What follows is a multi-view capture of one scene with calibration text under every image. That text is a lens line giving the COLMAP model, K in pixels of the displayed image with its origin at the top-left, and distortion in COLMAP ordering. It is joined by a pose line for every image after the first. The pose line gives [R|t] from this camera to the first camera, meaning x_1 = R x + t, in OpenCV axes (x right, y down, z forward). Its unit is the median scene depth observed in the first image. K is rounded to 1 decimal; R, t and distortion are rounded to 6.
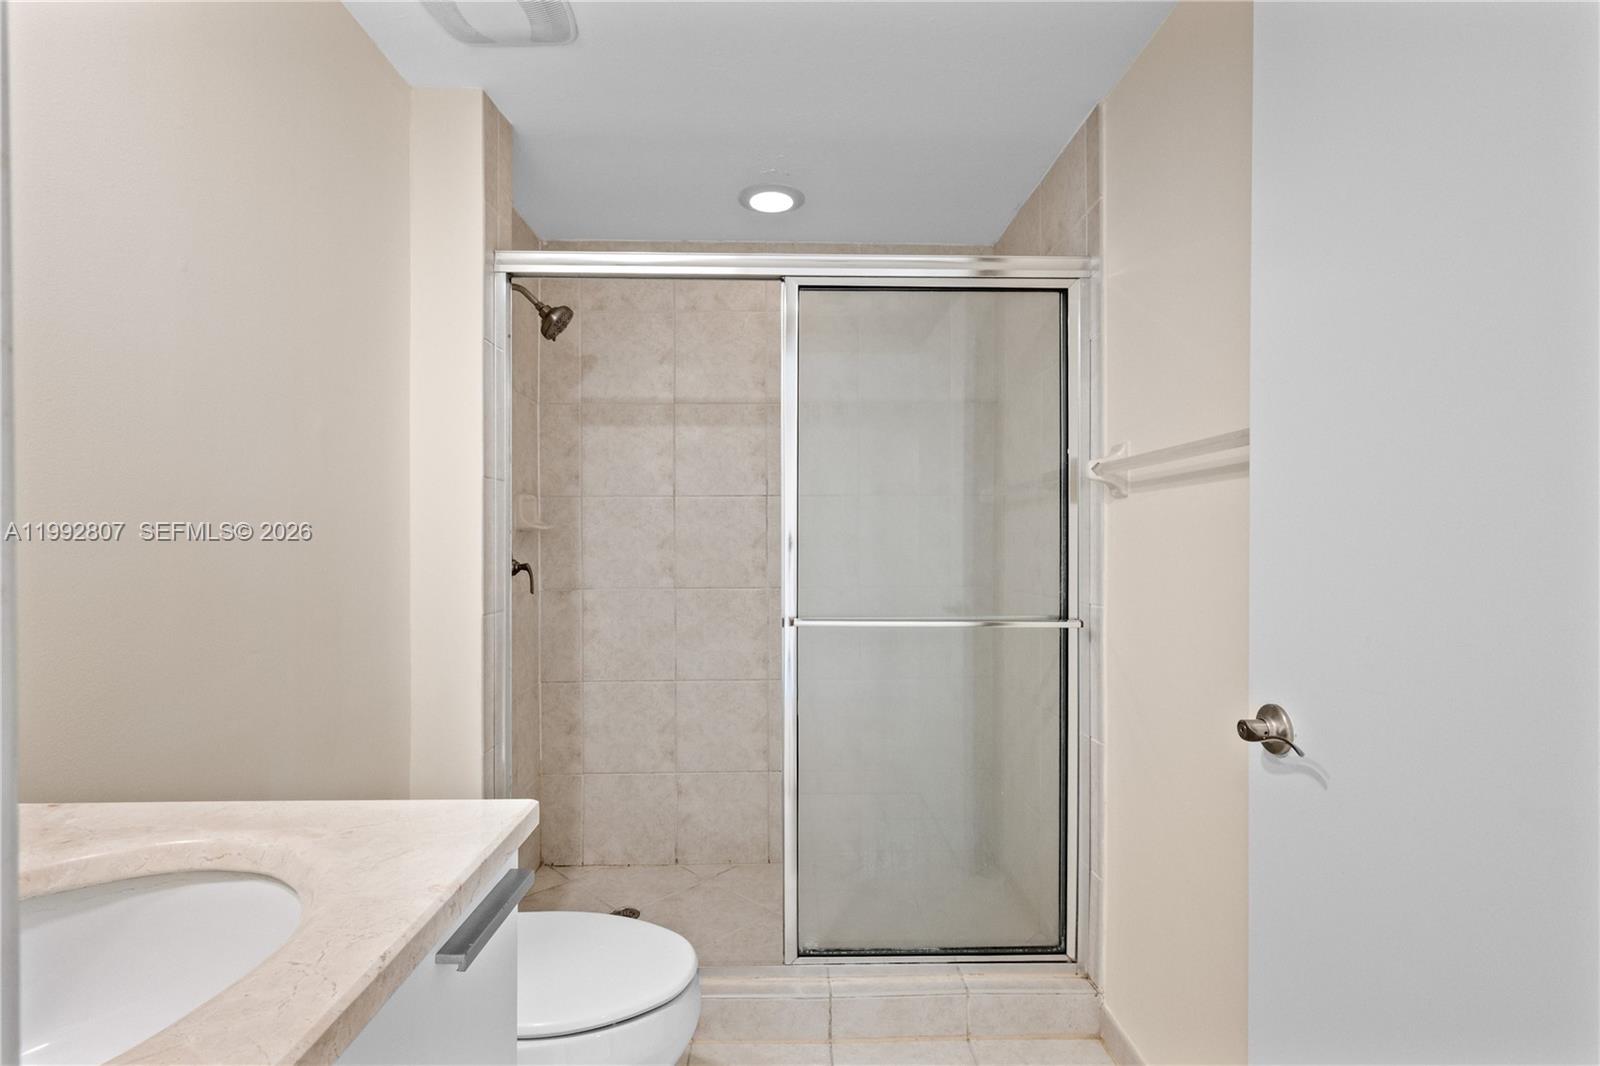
lens RADIAL K [[742.6, 0, 798.0], [0, 742.6, 536.5], [0, 0, 1]] dist [-0.002796, 0.000304]
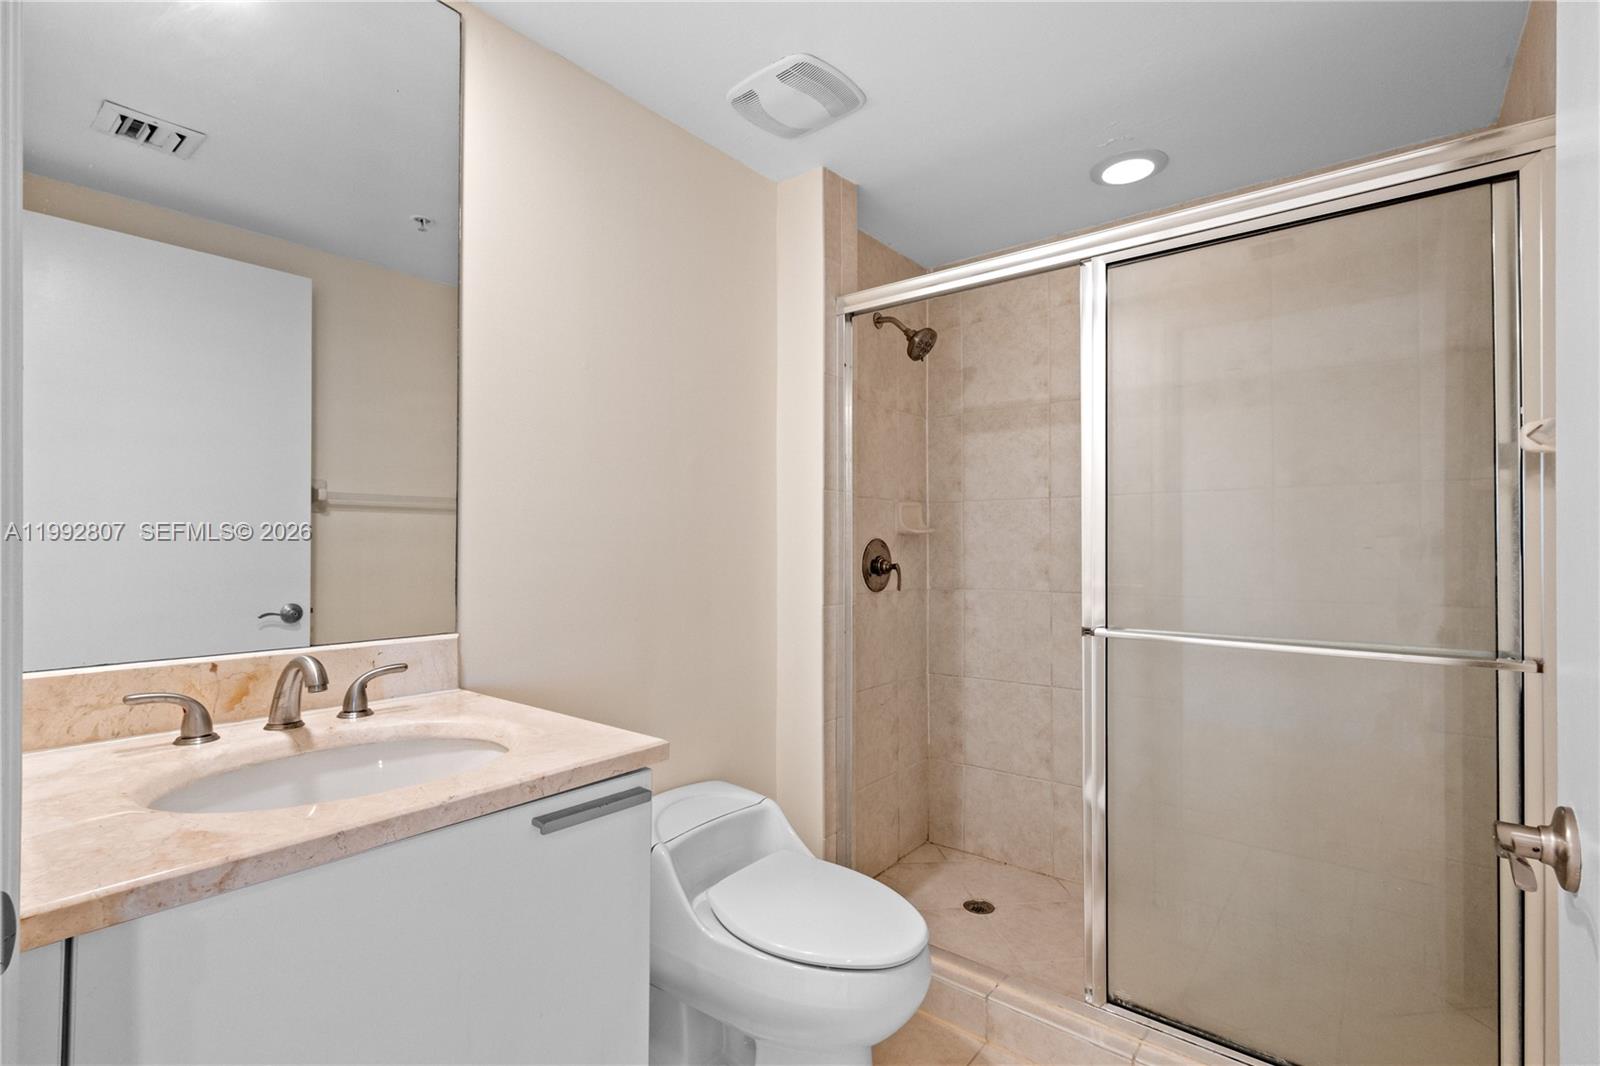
lens RADIAL K [[735.3, 0, 800.0], [0, 735.3, 533.0], [0, 0, 1]] dist [-0.003039, 0.000452]
pose [[0.767316, -0.009049, -0.641205, 0.203254], [0.003194, 0.999942, -0.010289, 0.001064], [0.641261, 0.005847, 0.767301, 0.047243]]
